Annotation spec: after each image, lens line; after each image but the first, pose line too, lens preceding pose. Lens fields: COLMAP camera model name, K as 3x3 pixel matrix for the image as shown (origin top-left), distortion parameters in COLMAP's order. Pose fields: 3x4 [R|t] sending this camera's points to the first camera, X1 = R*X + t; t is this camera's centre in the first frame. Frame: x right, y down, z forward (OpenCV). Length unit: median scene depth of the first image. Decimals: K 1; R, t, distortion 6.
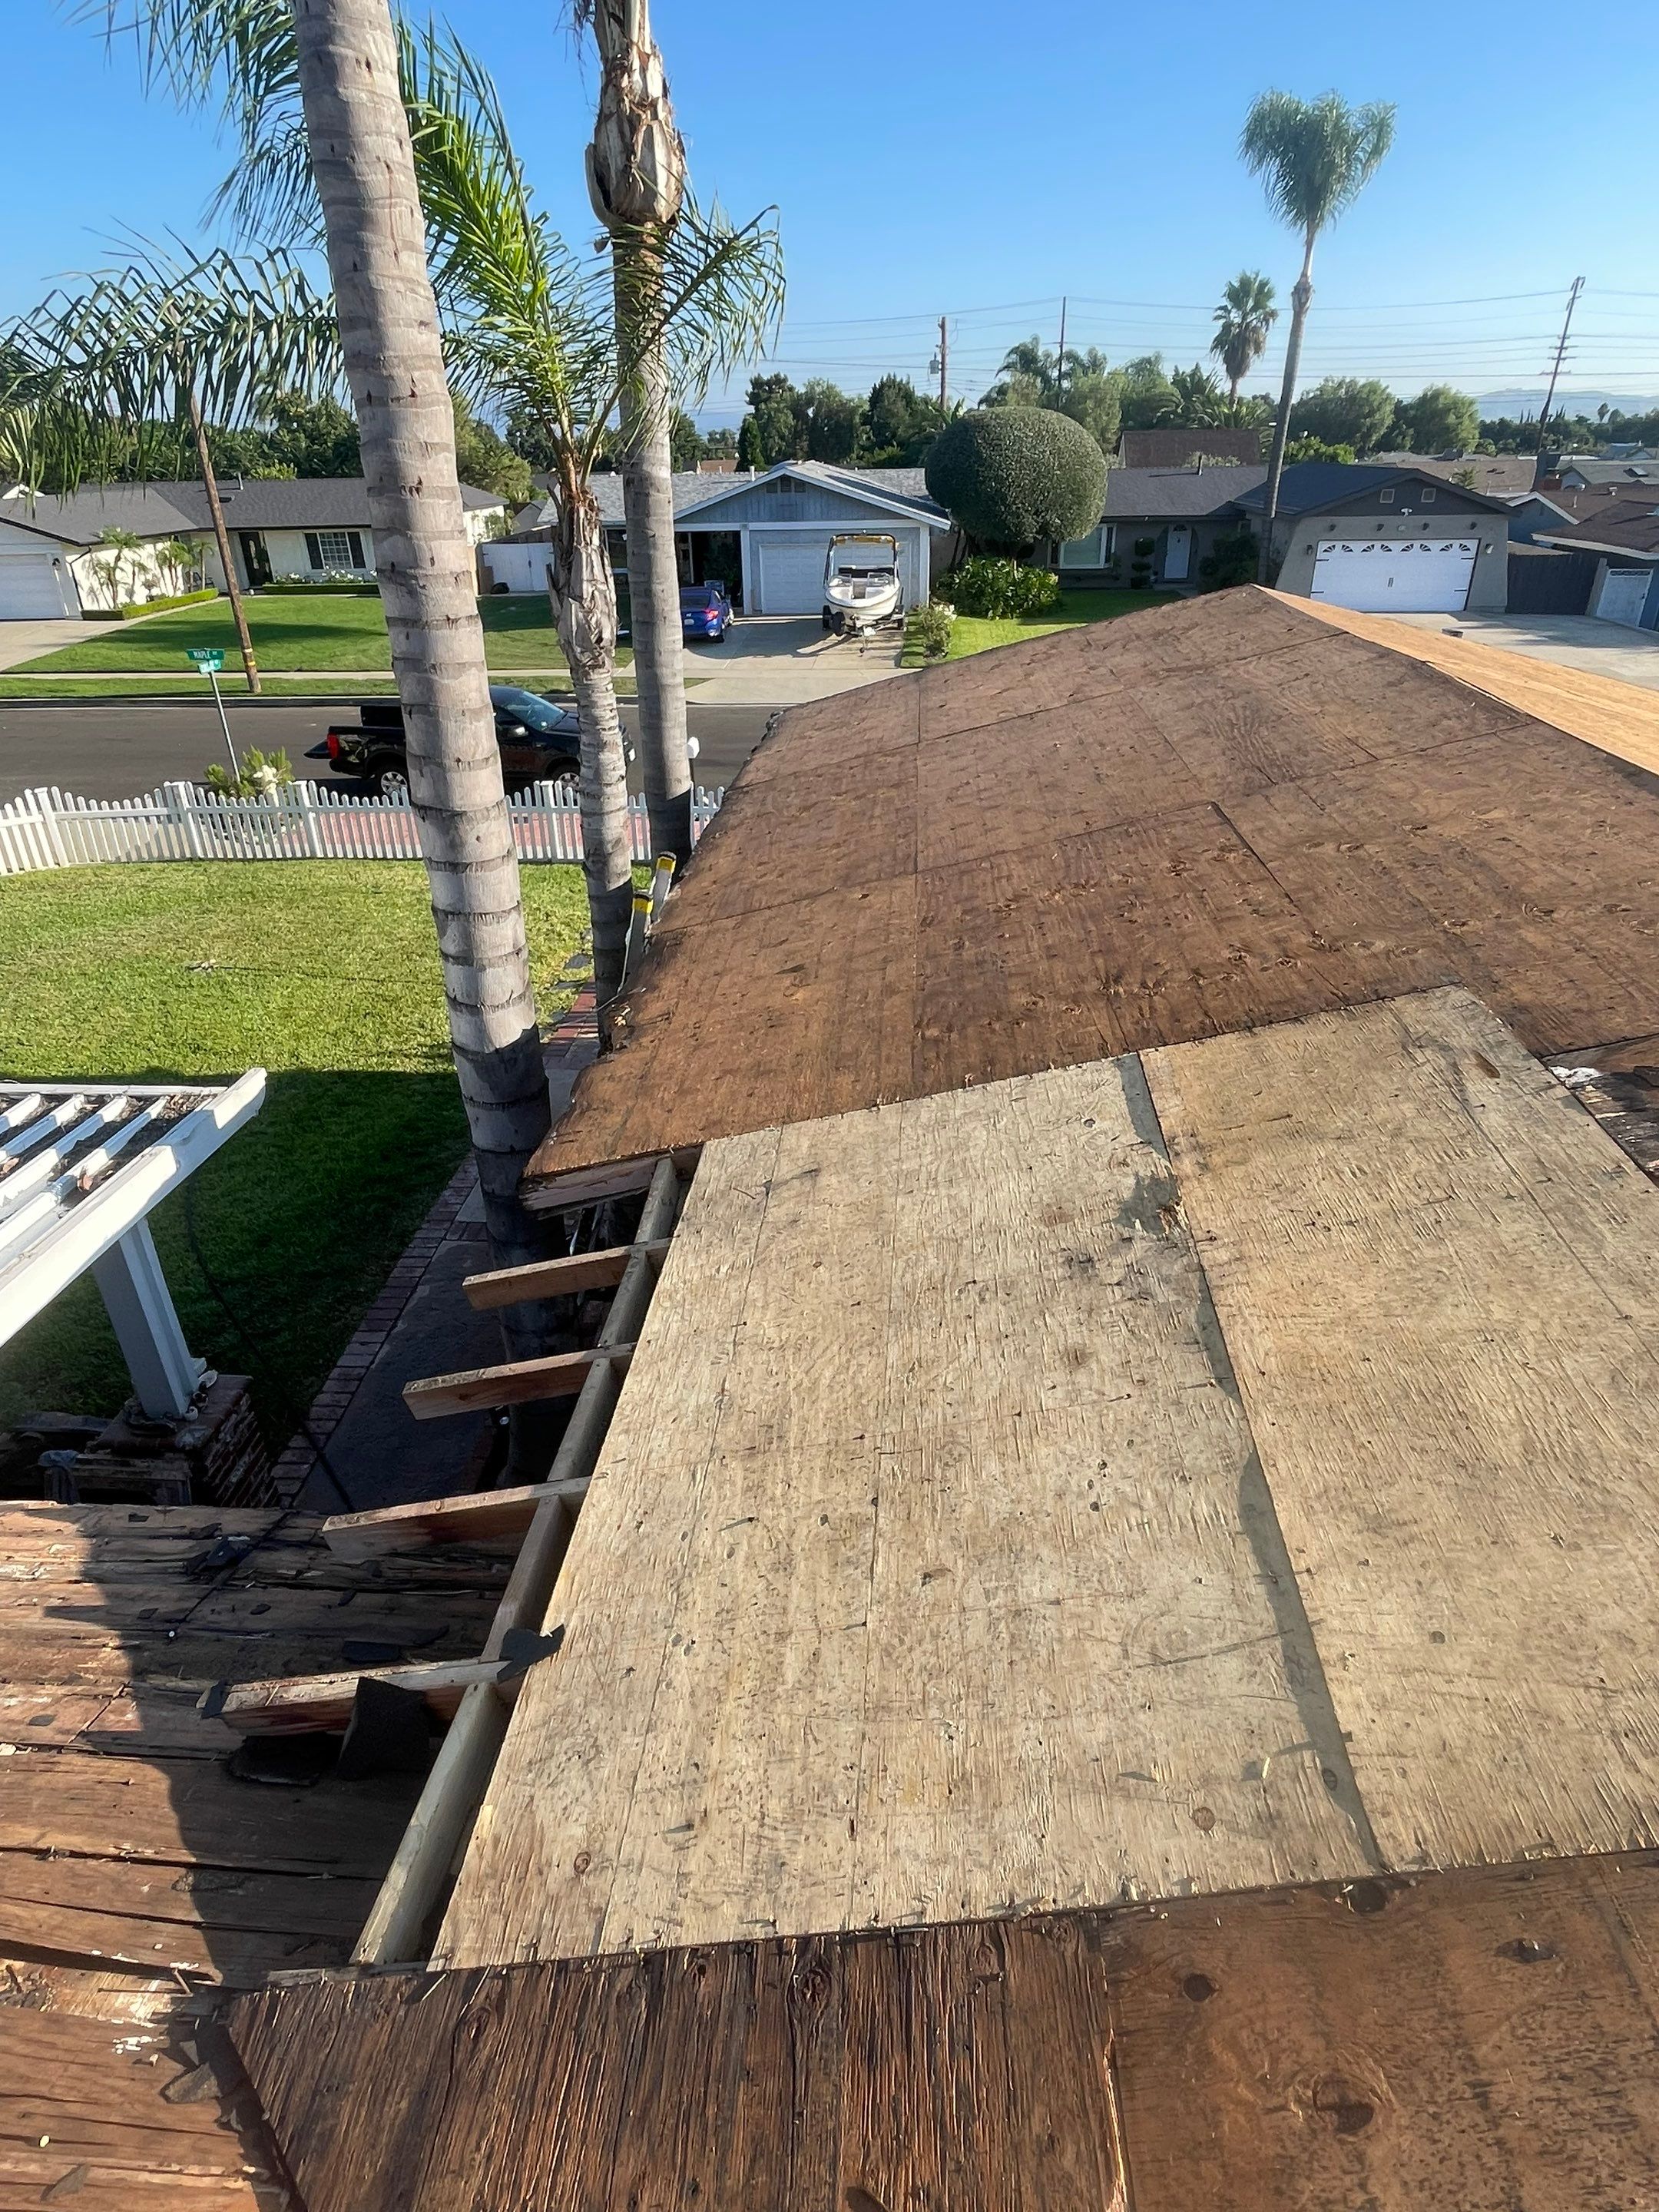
lens RADIAL K [[1247.1, 0, 827.6], [0, 1247.1, 1153.4], [0, 0, 1]] dist [-0.002013, -0.000176]
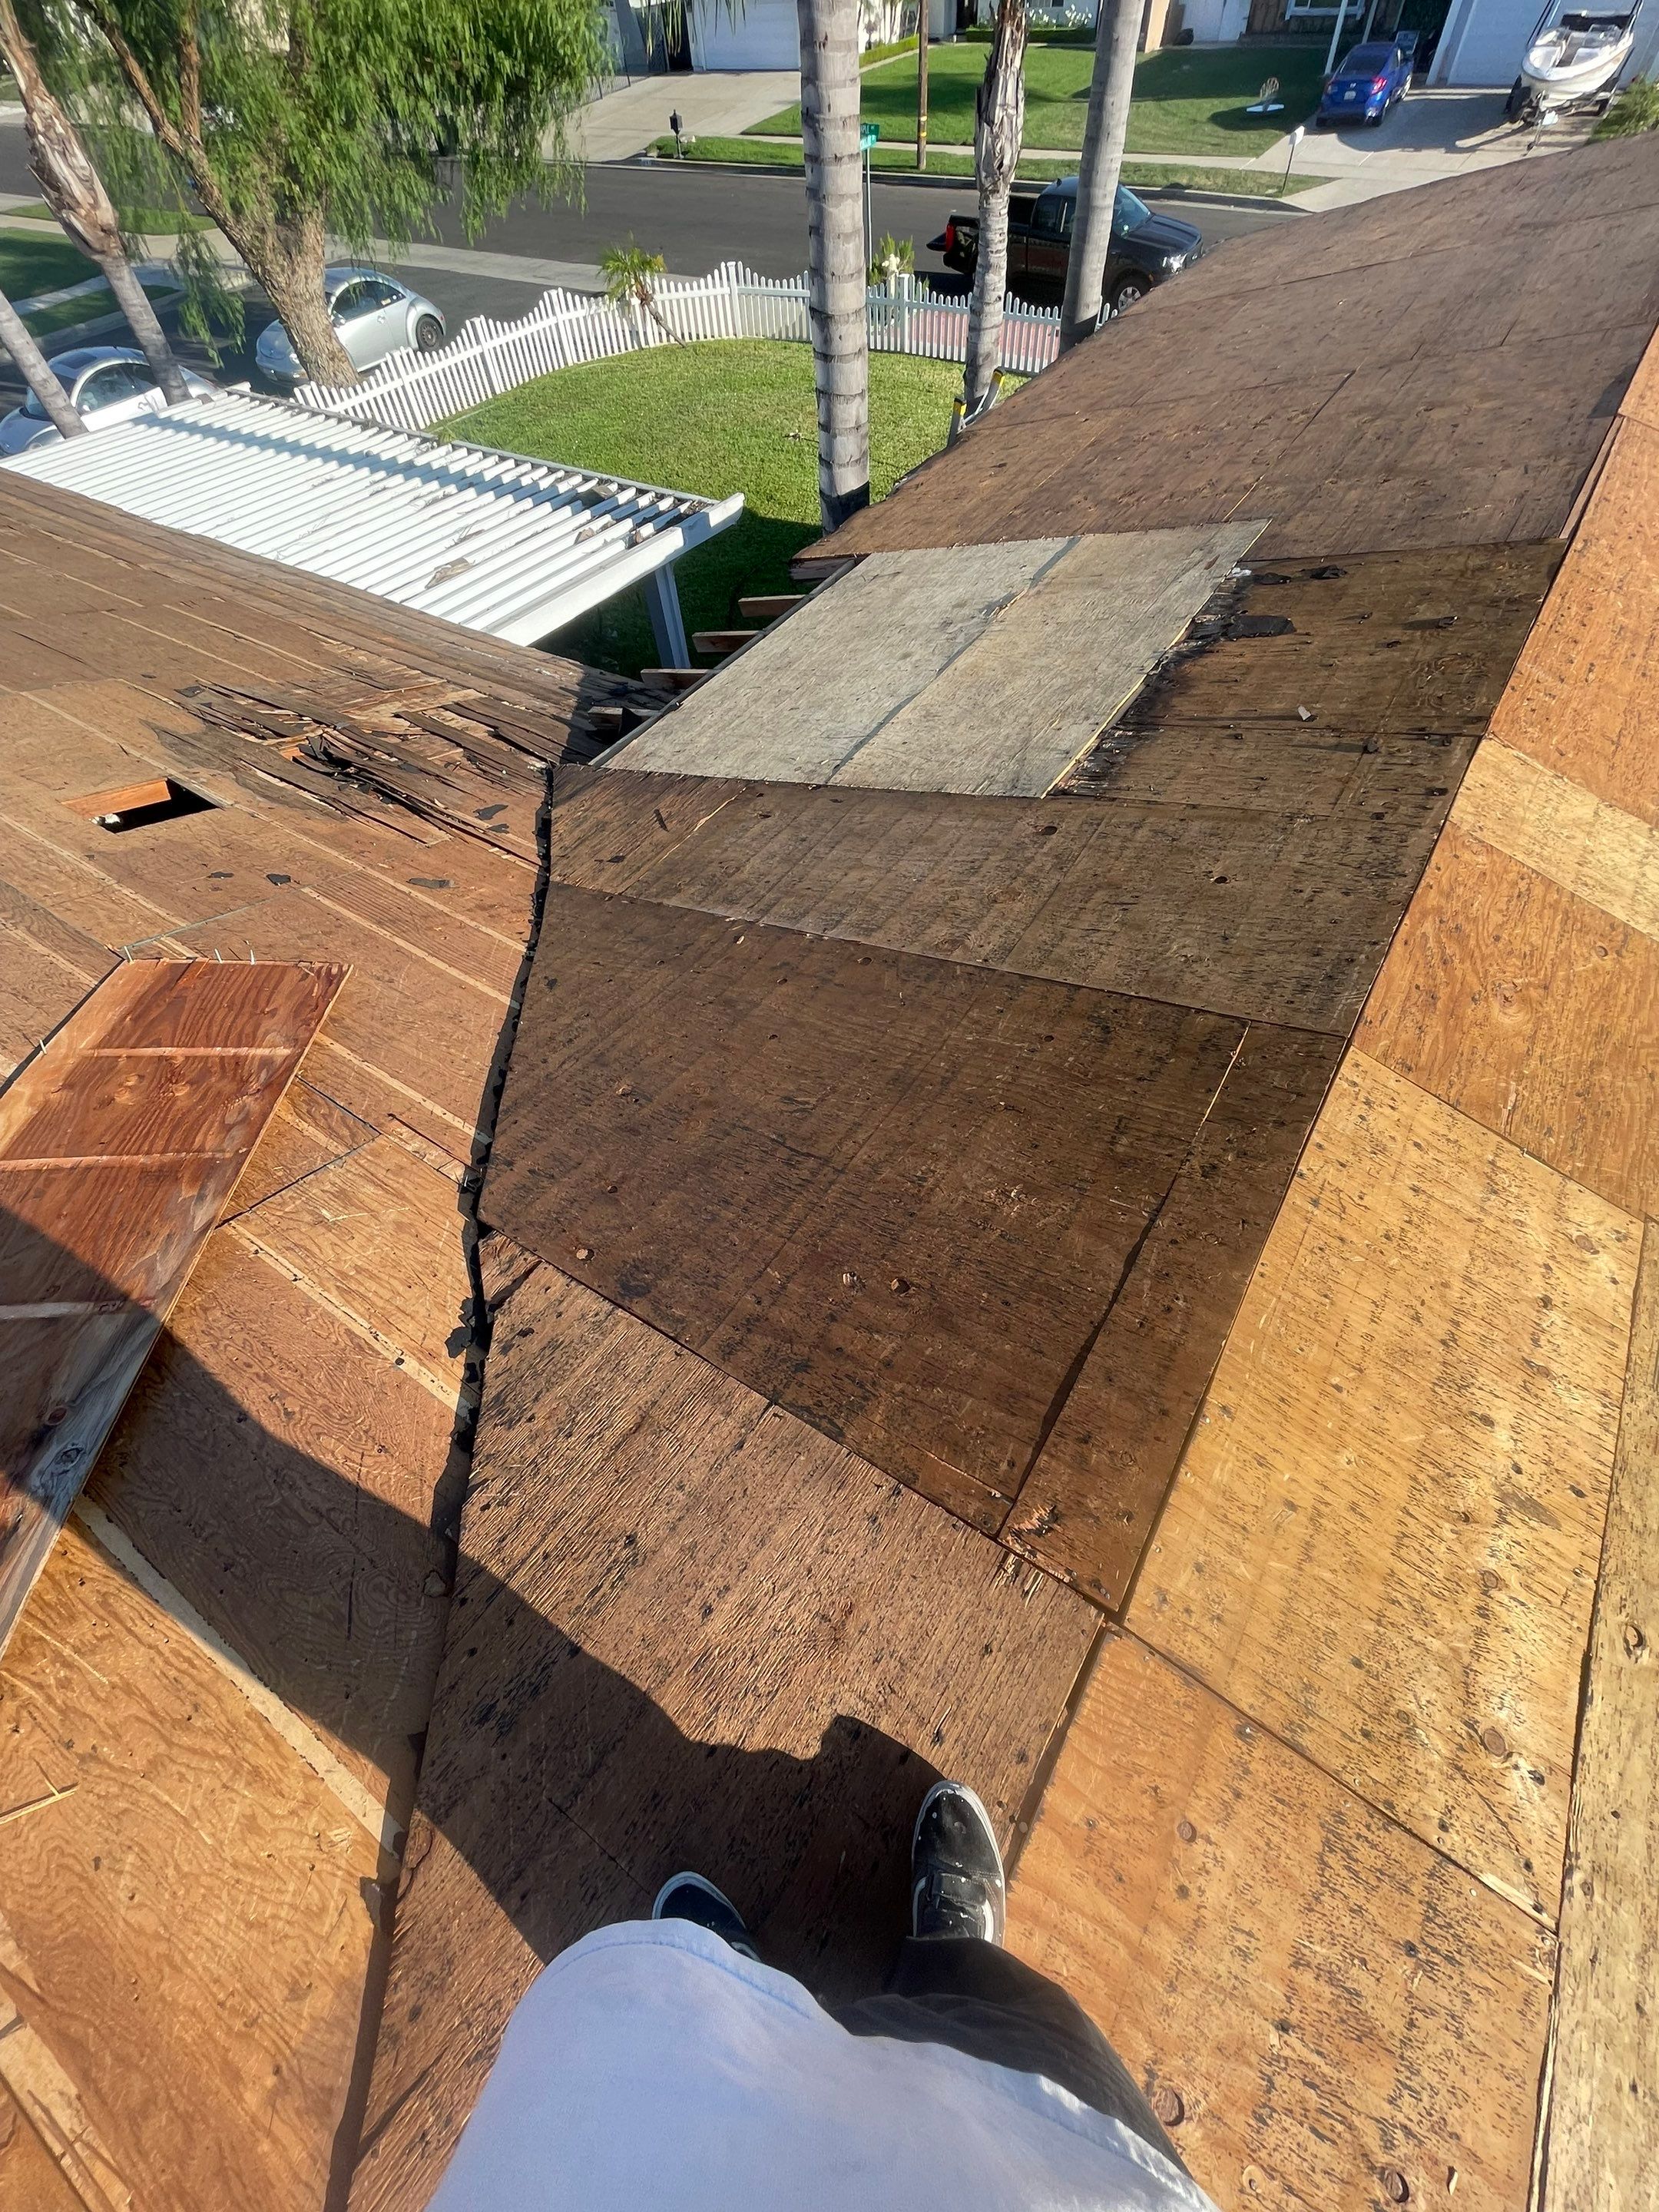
lens RADIAL K [[836.4, 0, 829.5], [0, 836.4, 1106.0], [0, 0, 1]] dist [0.000085, -0.000195]
pose [[0.878488, 0.383779, -0.284556, 0.362066], [-0.207715, 0.843166, 0.495908, 0.055862], [0.430247, -0.376543, 0.820428, -0.274857]]
